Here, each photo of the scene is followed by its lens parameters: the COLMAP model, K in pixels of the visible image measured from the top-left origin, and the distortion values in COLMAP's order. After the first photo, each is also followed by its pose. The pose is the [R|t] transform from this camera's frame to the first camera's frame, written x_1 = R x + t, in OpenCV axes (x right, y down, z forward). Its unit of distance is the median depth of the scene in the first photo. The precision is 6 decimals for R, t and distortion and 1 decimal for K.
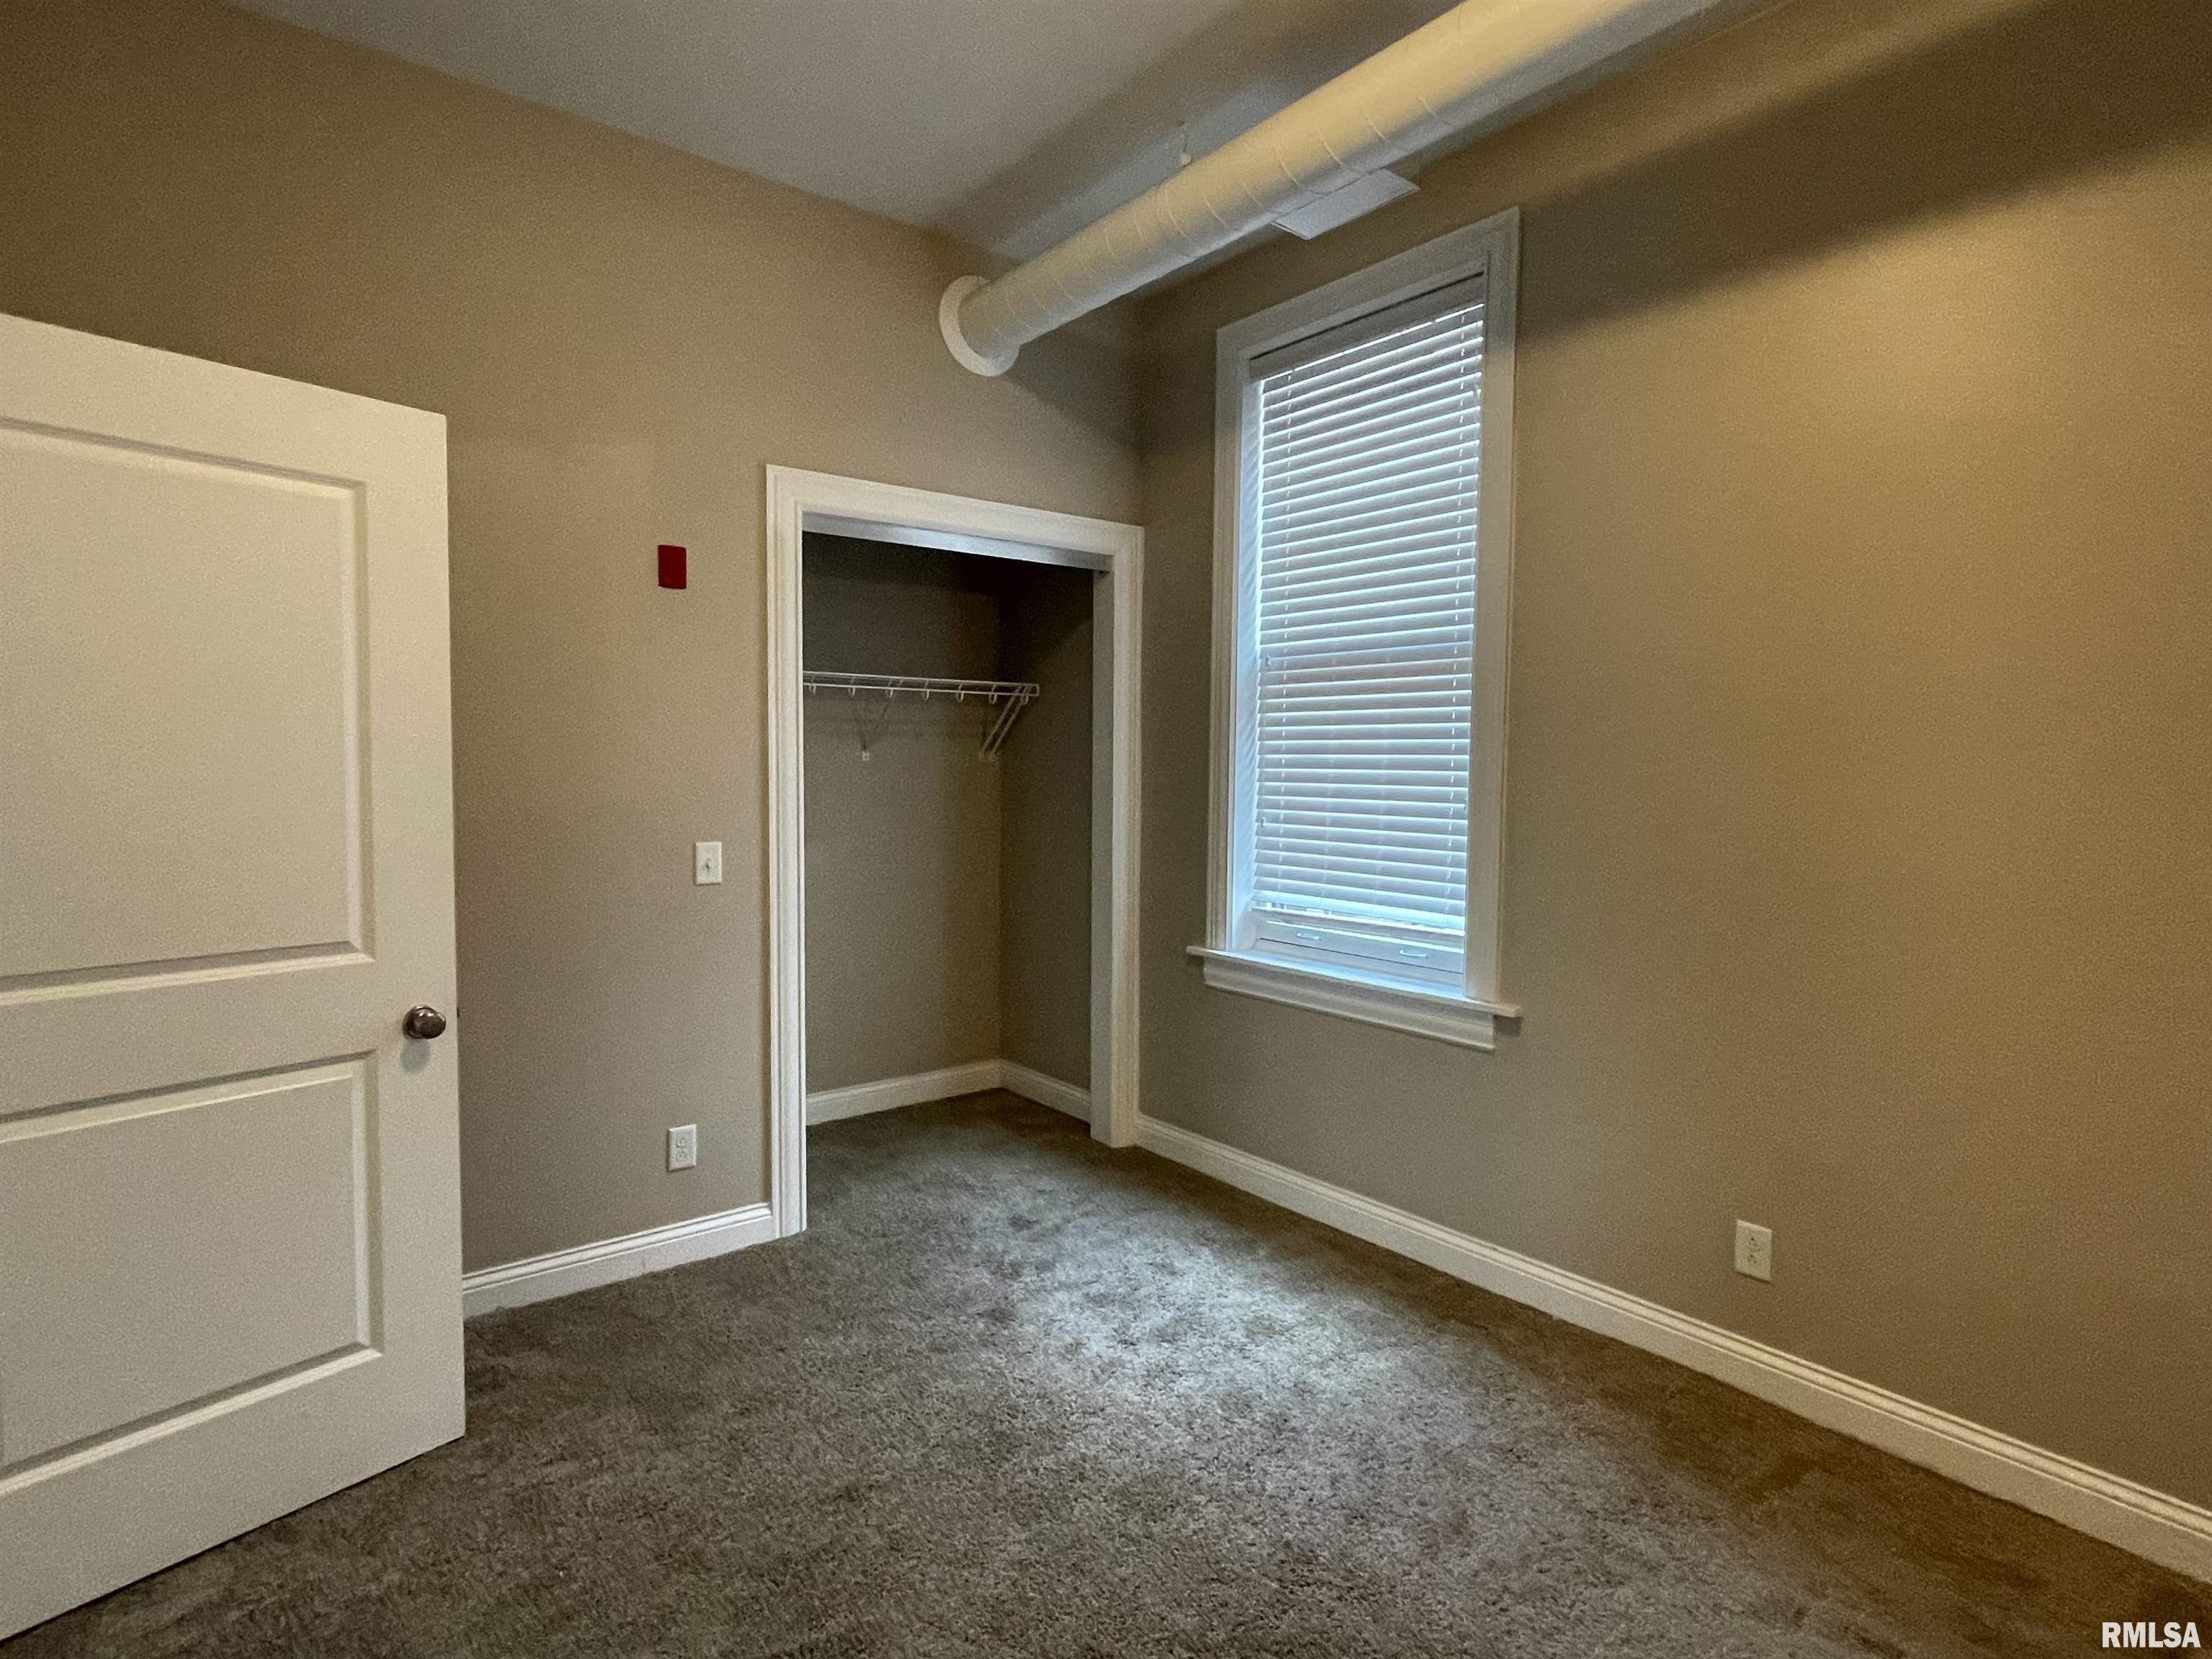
lens RADIAL K [[1158.5, 0, 1106.0], [0, 1158.5, 829.5], [0, 0, 1]] dist [0.001678, -0.000302]
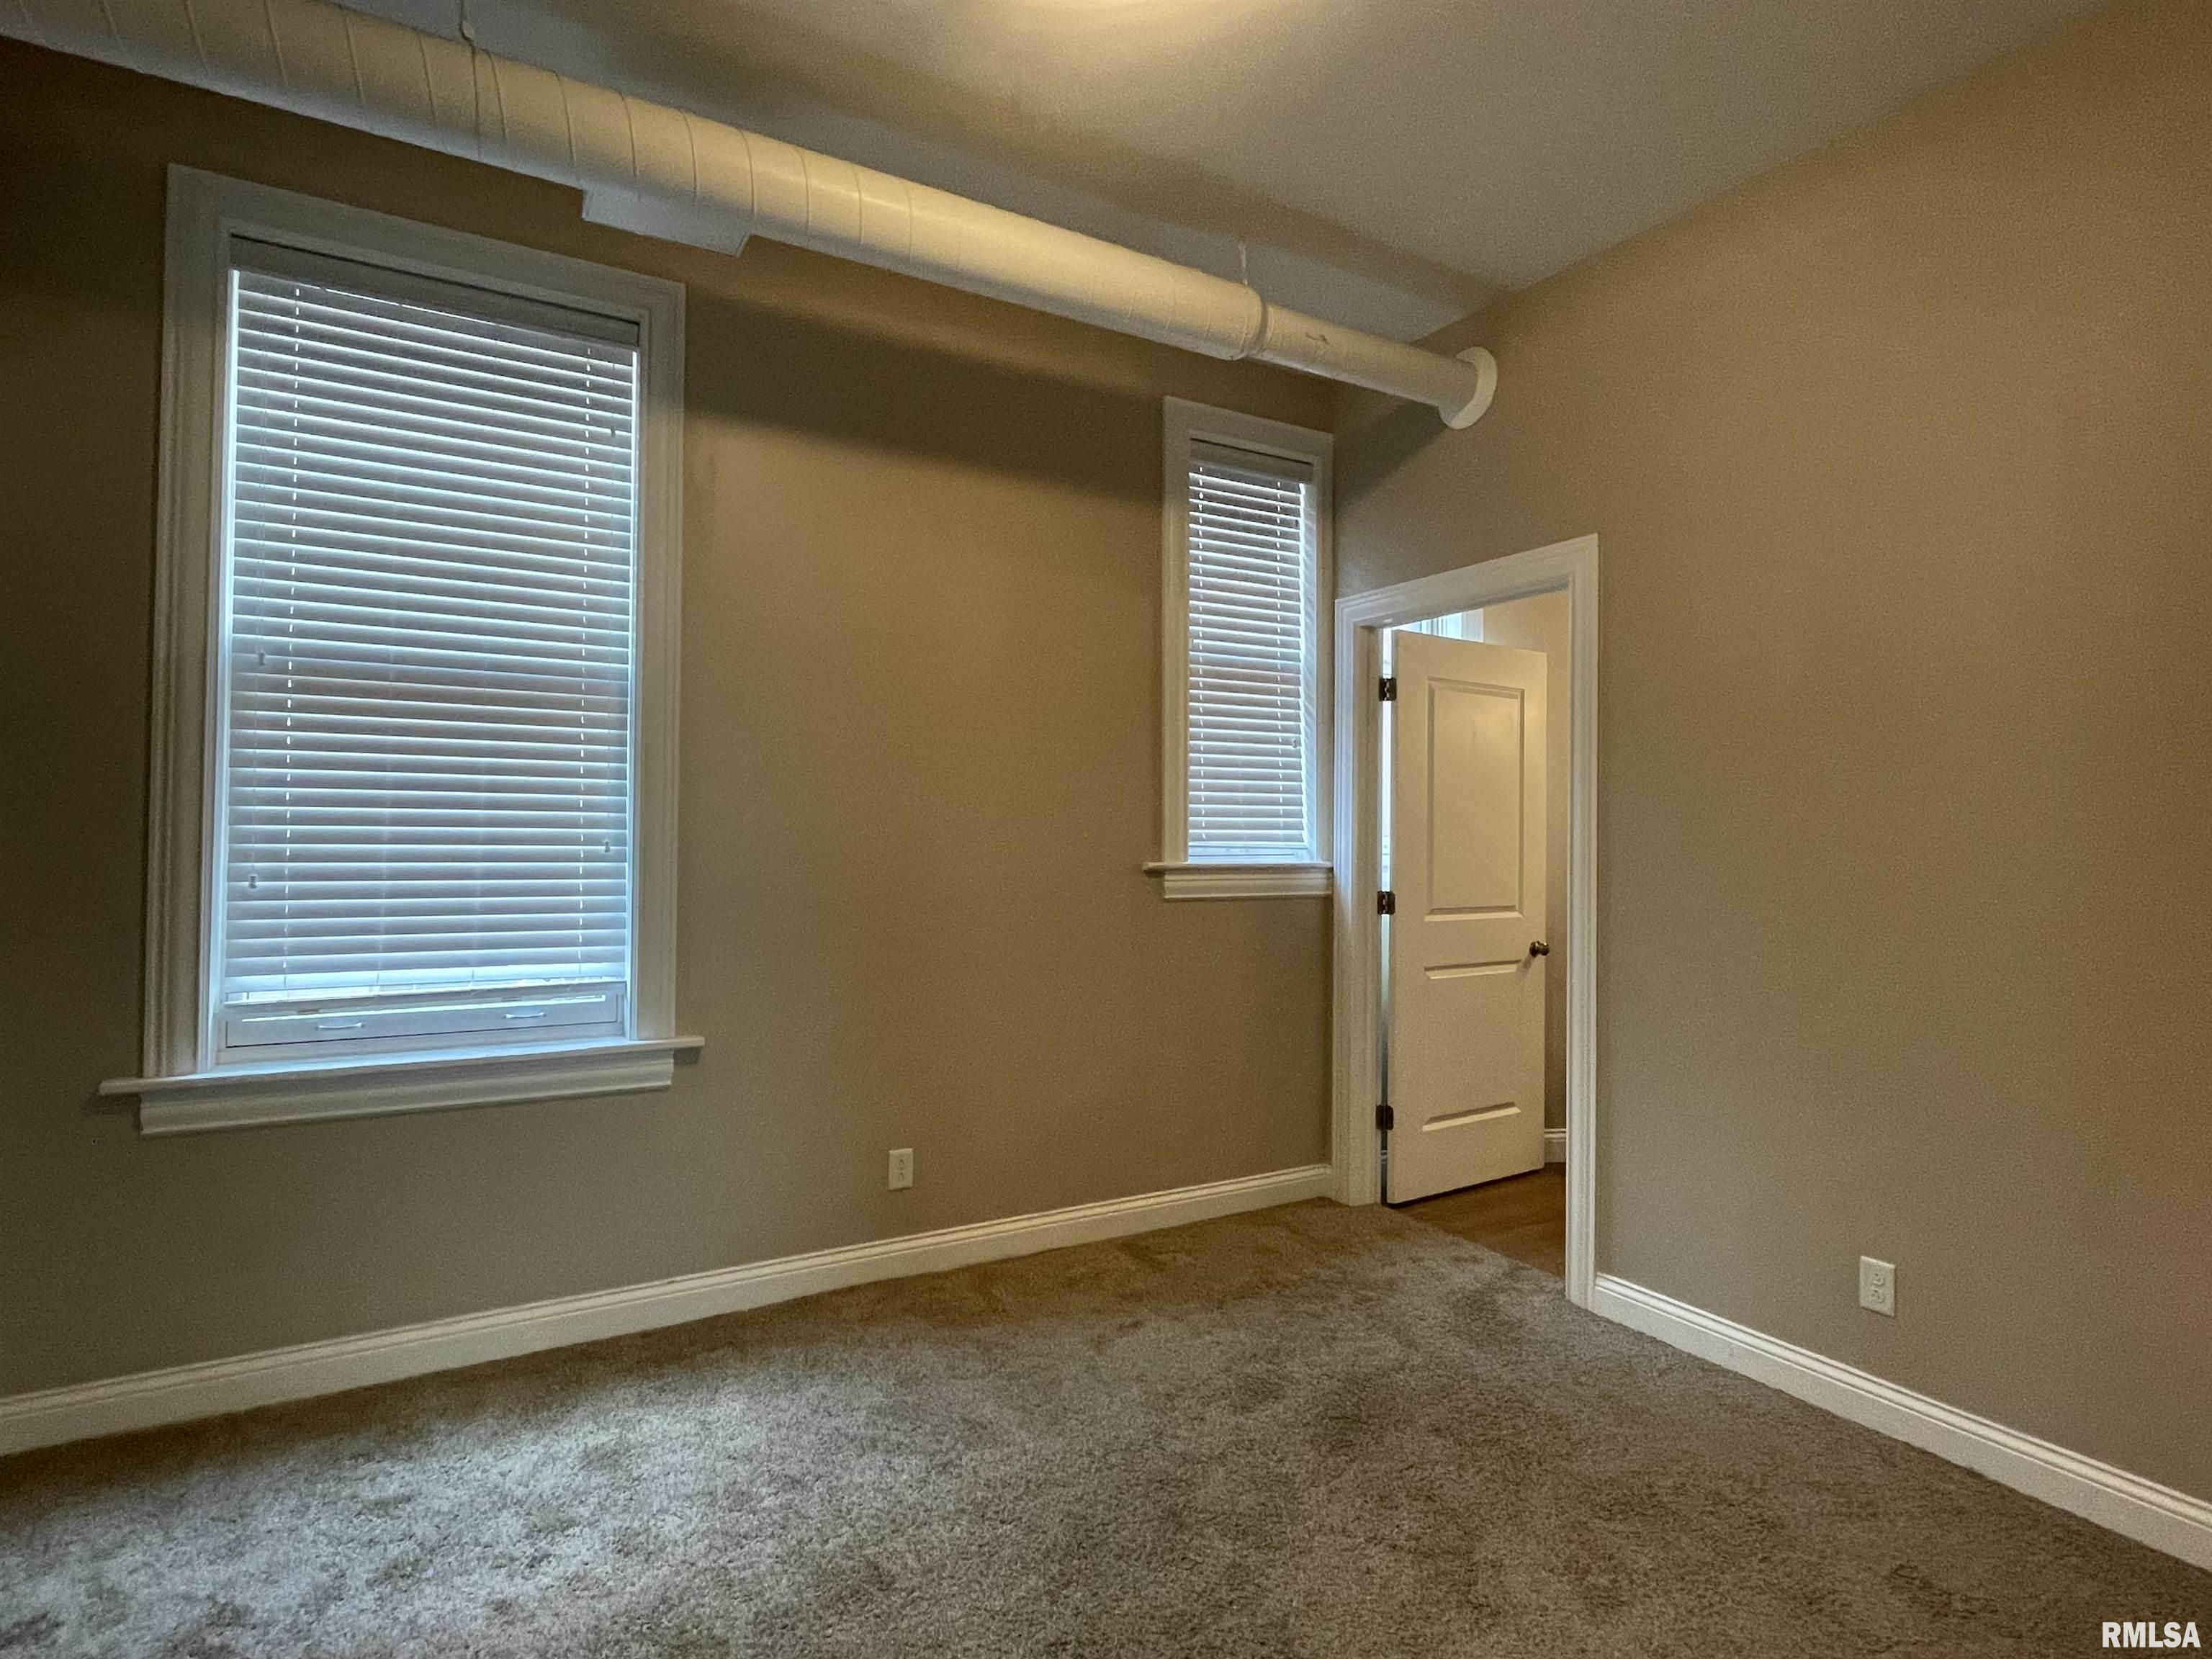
lens RADIAL K [[1158.5, 0, 1106.0], [0, 1158.5, 829.5], [0, 0, 1]] dist [0.001678, -0.000302]
pose [[0.134320, 0.003876, 0.990930, -0.623038], [0.047436, 0.998821, -0.010337, -0.006498], [-0.989802, 0.048394, 0.133978, 0.466976]]
